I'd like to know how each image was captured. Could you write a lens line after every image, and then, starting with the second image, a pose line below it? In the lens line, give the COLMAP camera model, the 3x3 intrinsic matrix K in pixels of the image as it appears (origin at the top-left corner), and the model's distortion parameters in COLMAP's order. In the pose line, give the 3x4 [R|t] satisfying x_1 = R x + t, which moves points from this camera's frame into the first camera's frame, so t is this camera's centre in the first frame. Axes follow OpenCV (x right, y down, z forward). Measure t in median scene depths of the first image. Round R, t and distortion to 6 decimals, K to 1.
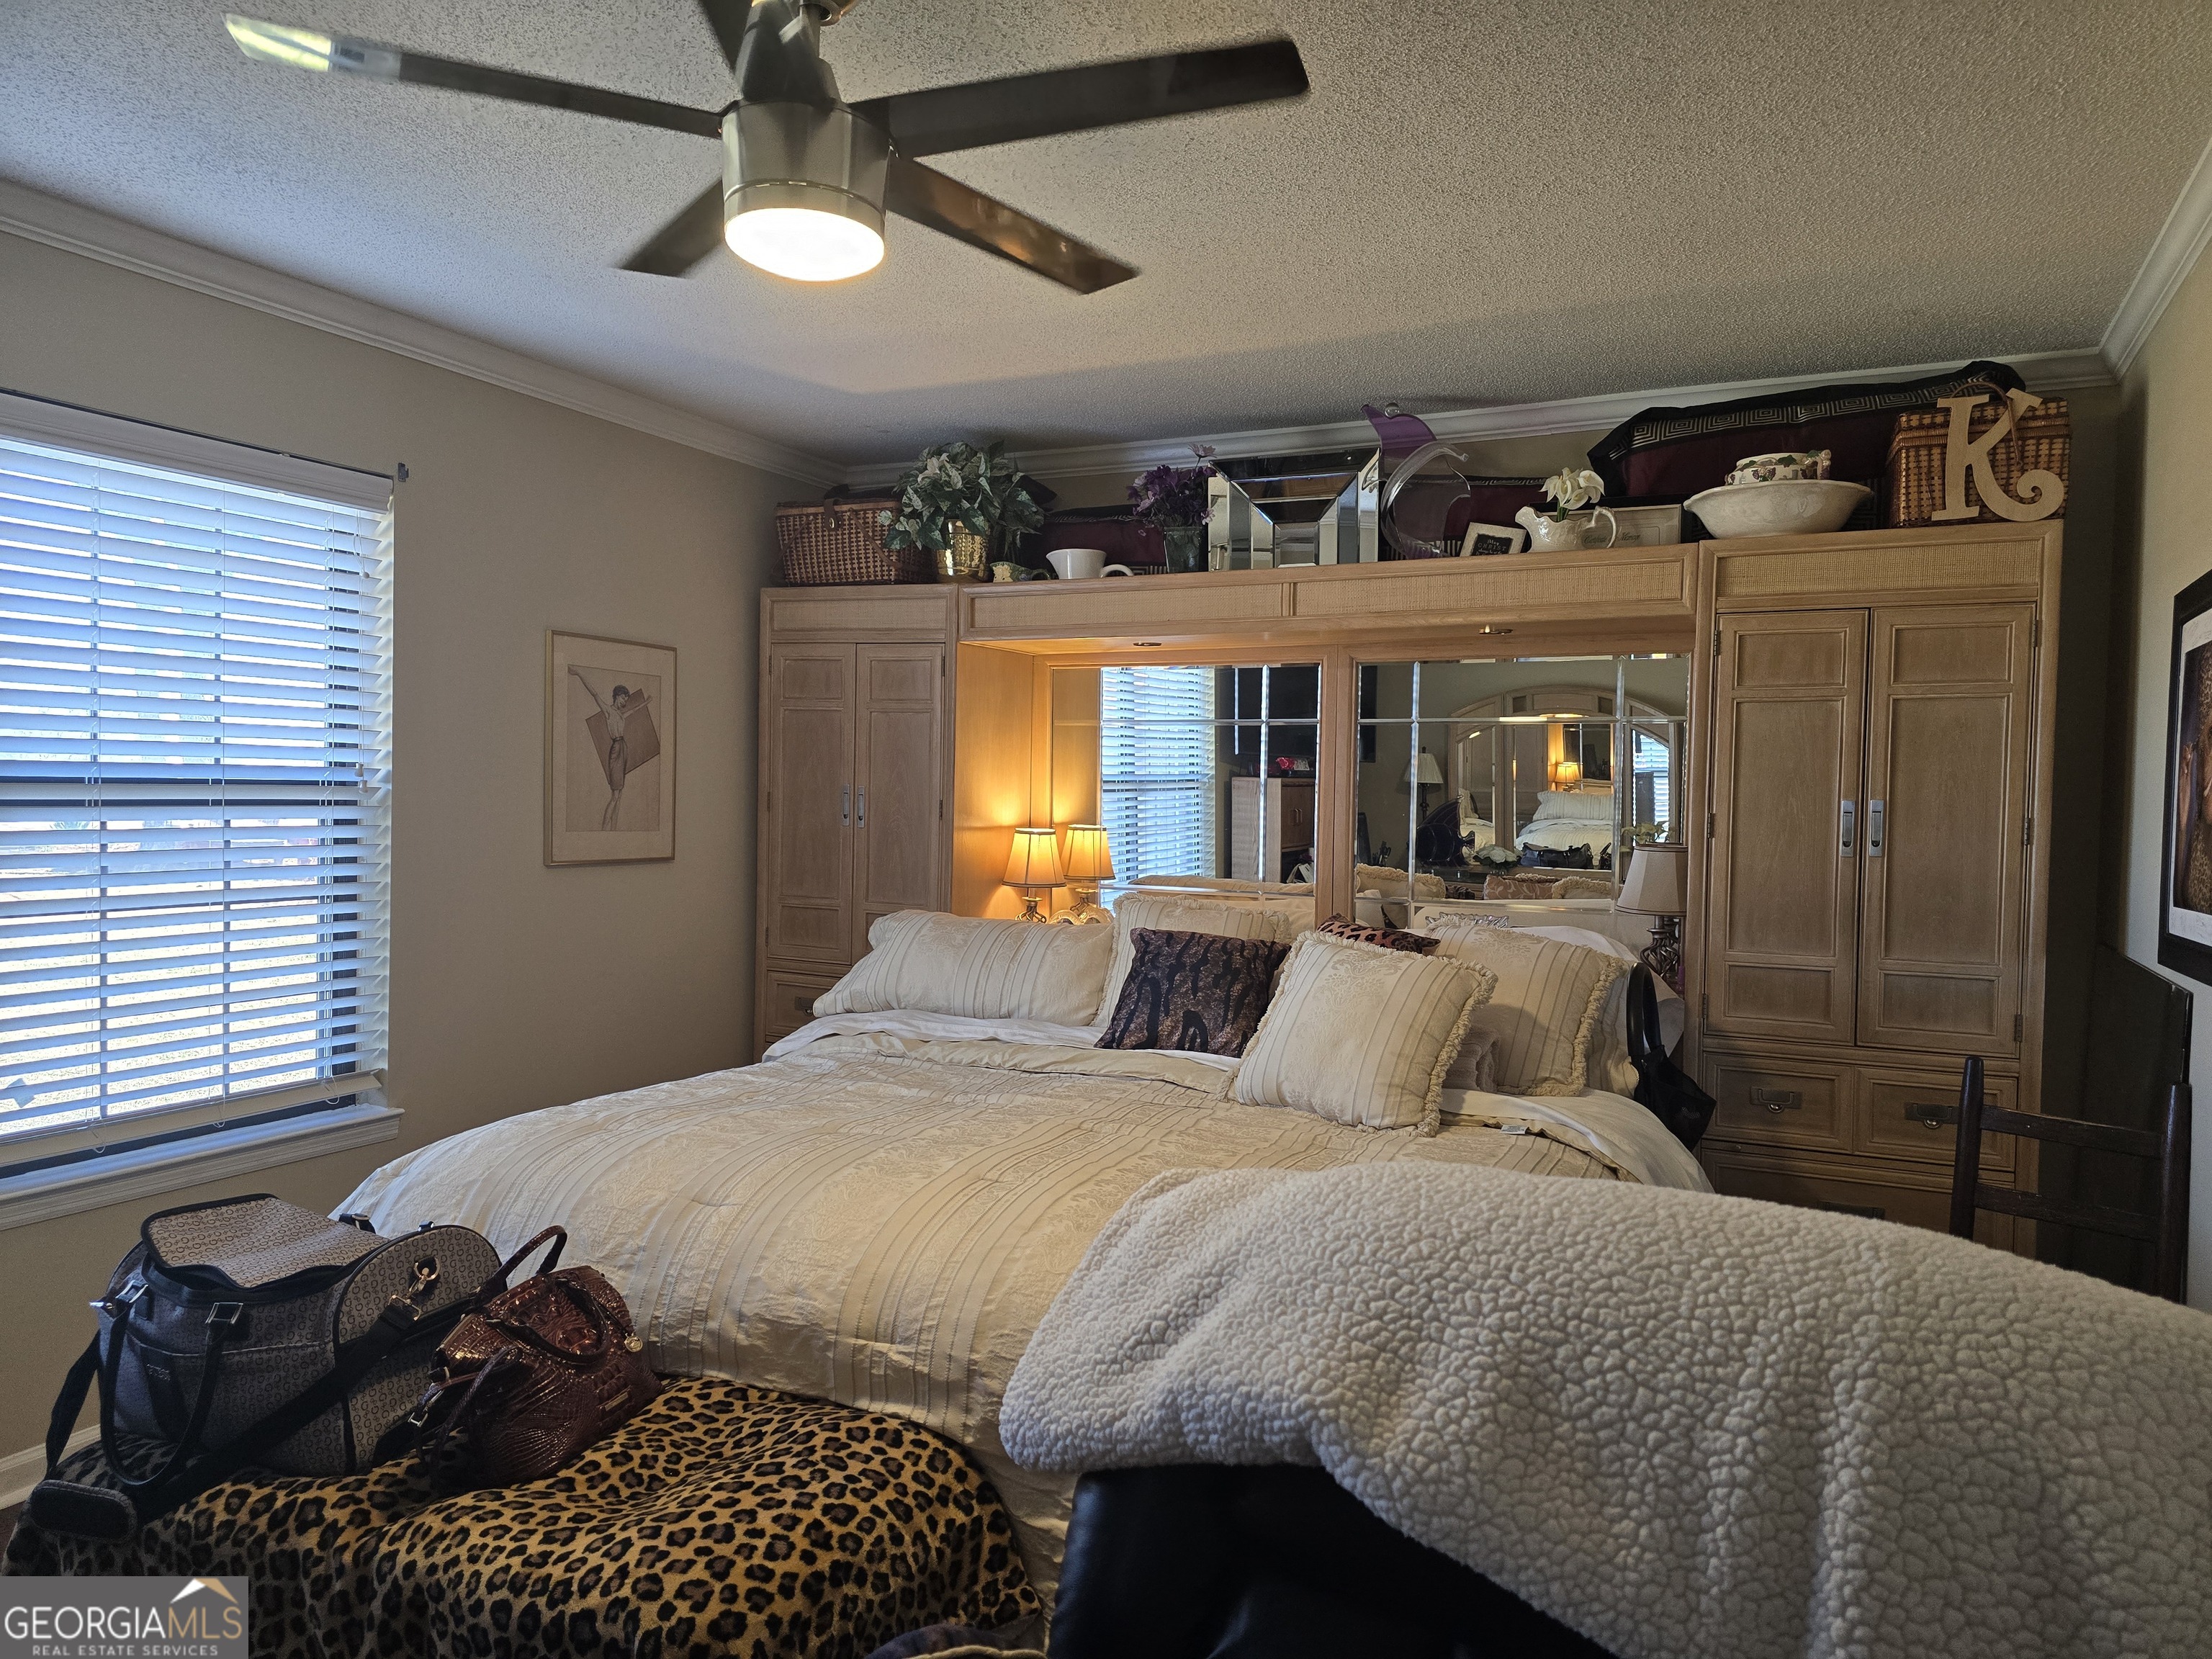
lens RADIAL K [[1499.2, 0, 1116.2], [0, 1499.2, 842.6], [0, 0, 1]] dist [0.064445, -0.067021]
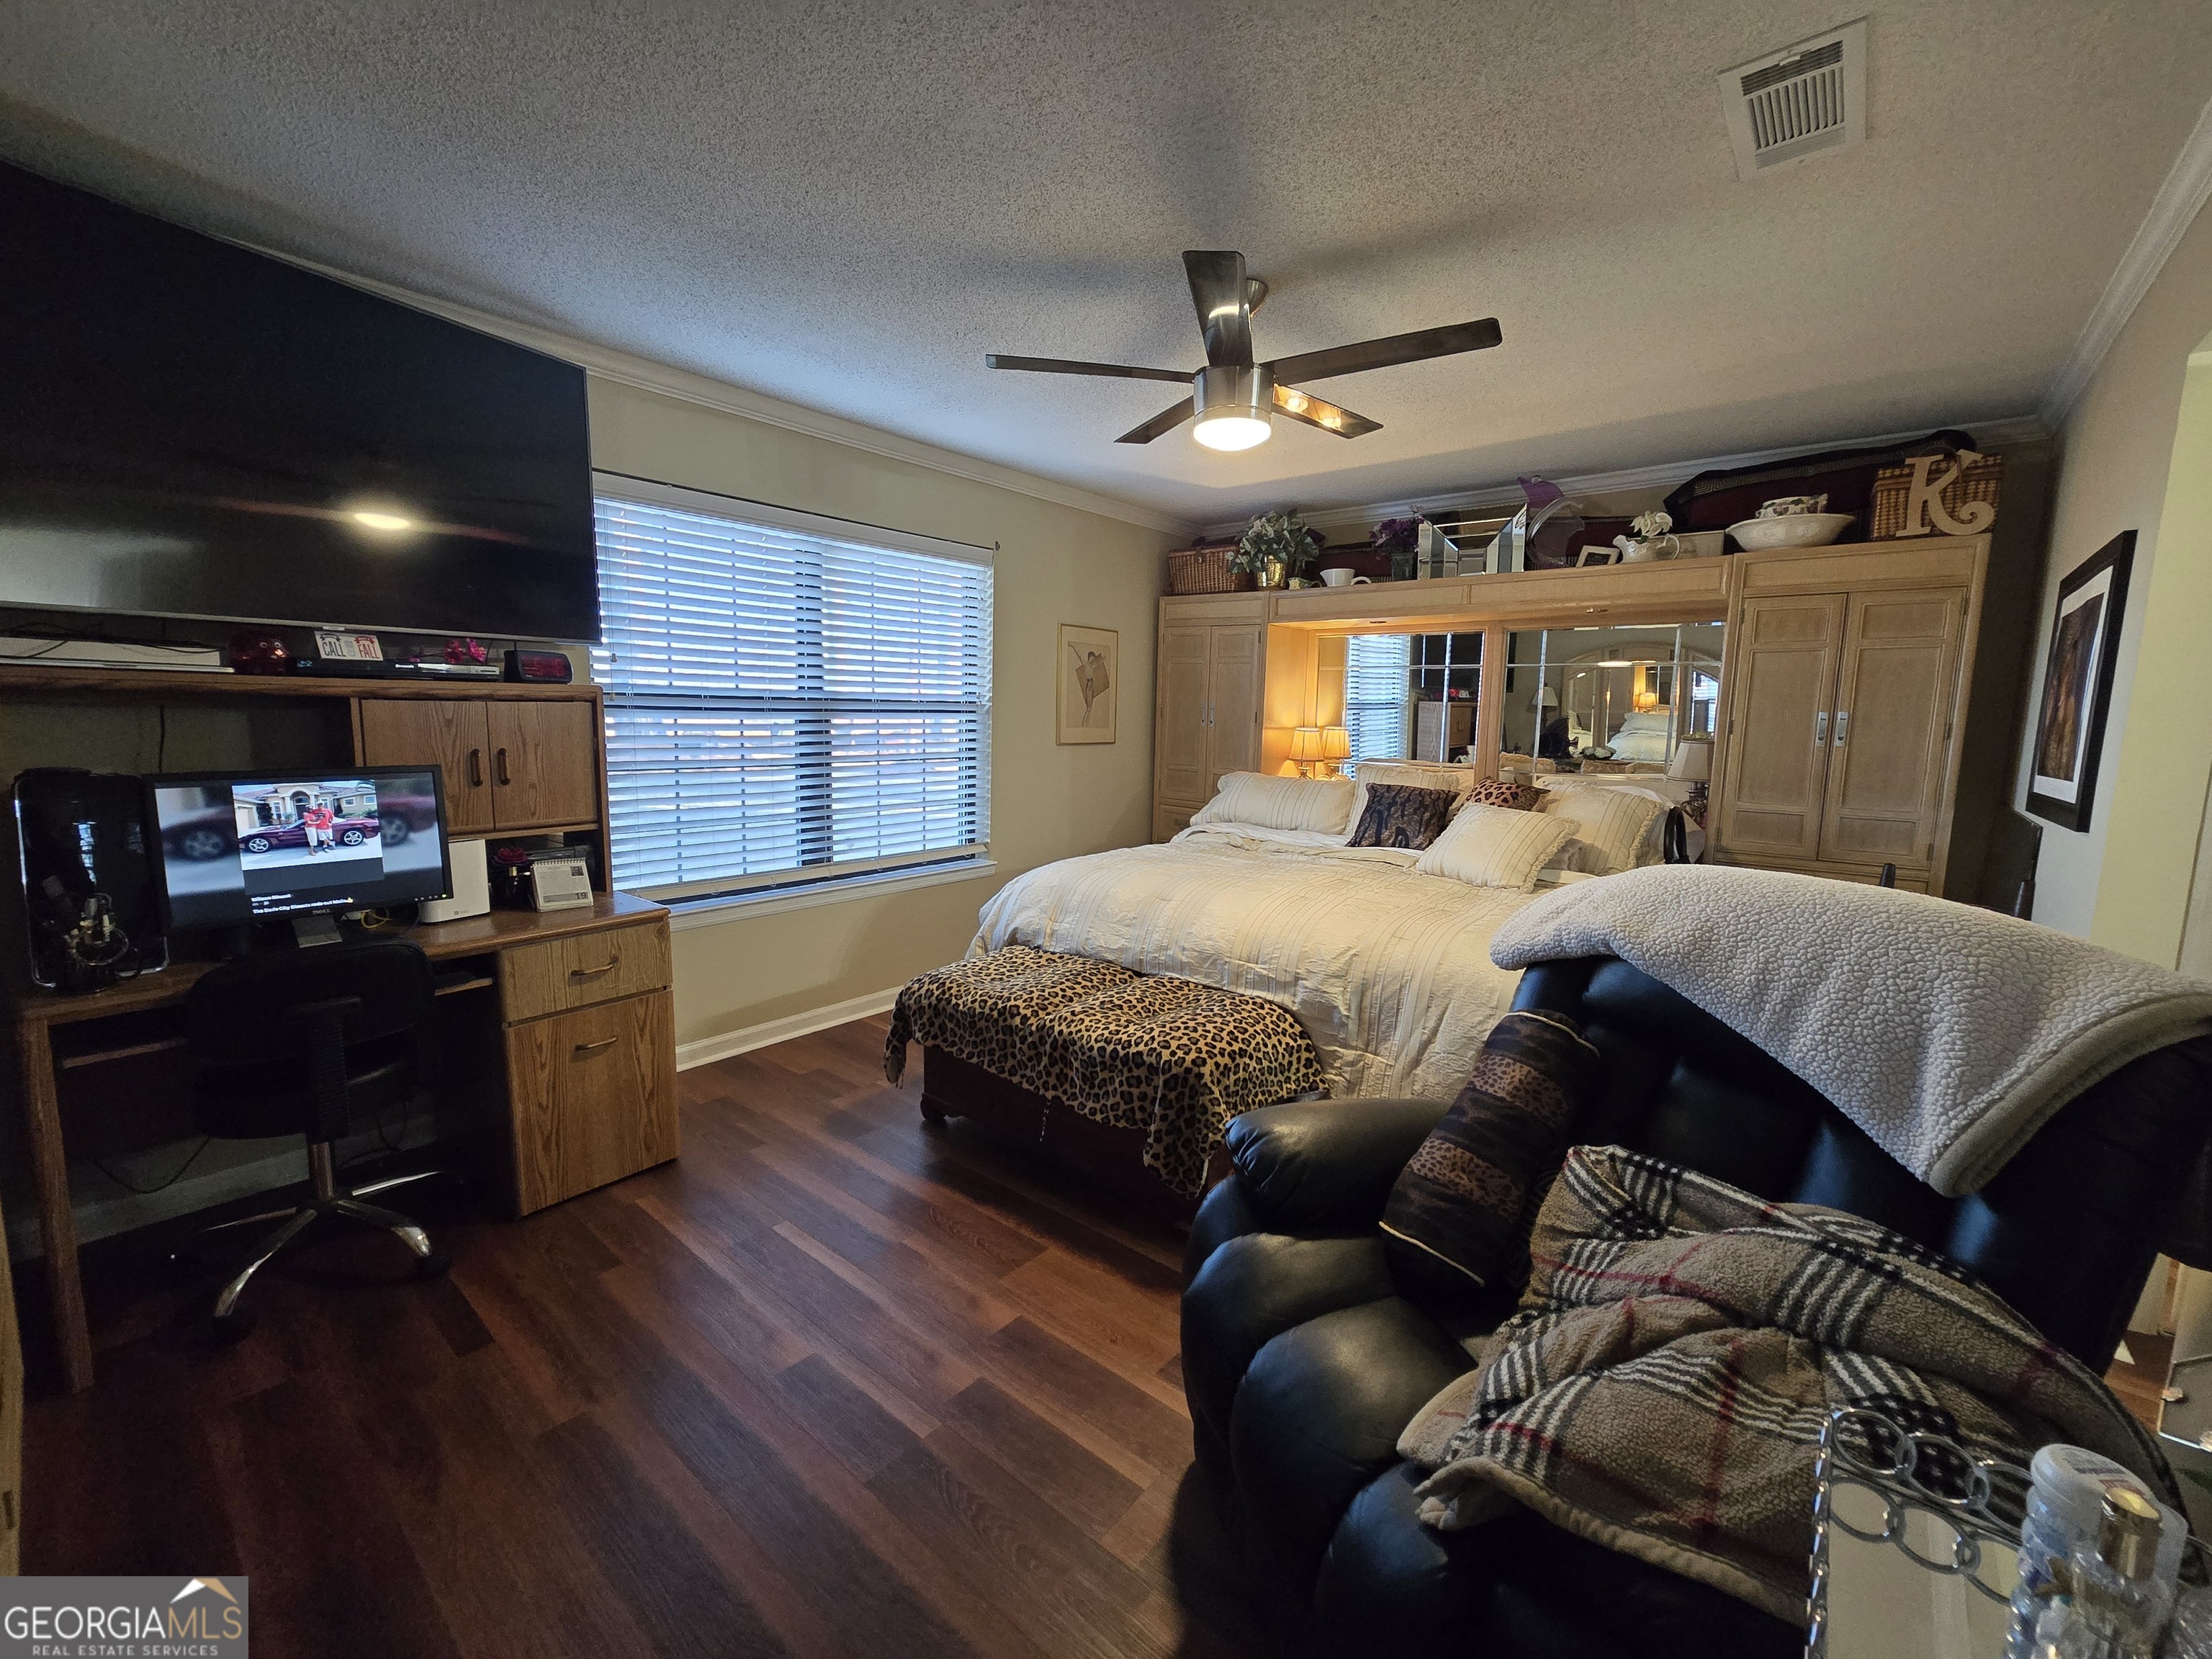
lens RADIAL K [[903.5, 0, 1102.2], [0, 903.5, 827.2], [0, 0, 1]] dist [-0.001440, -0.000804]
pose [[0.968920, 0.032408, -0.245244, -0.032212], [-0.009703, 0.995598, 0.093227, 0.013249], [0.247185, -0.087950, 0.964969, -0.150187]]
